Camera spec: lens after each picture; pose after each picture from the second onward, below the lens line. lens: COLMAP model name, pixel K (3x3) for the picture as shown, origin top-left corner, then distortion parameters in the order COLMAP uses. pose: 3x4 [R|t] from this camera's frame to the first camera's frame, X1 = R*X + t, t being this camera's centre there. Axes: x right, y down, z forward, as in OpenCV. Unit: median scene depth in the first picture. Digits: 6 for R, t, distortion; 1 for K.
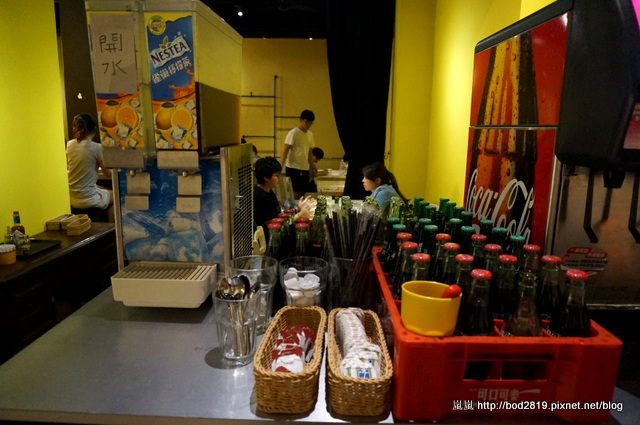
lens RADIAL K [[431.0, 0, 317.9], [0, 431.0, 213.0], [0, 0, 1]] dist [-0.030213, 0.017968]
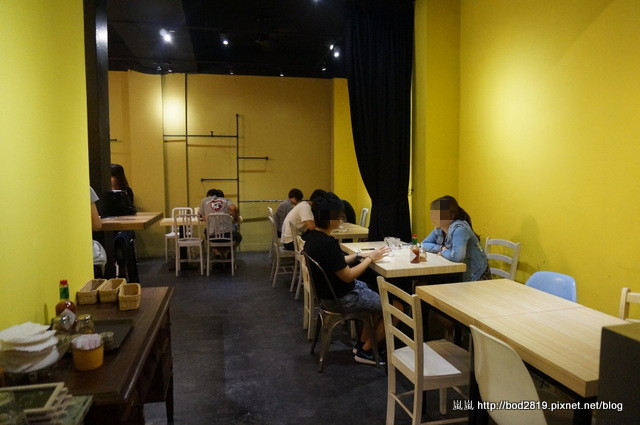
lens RADIAL K [[431.0, 0, 320.5], [0, 431.0, 212.6], [0, 0, 1]] dist [-0.030213, 0.017968]
pose [[0.970848, -0.039660, 0.236394, -0.151542], [0.064879, 0.992883, -0.099874, -0.004901], [-0.230750, 0.112300, 0.966511, 0.086714]]
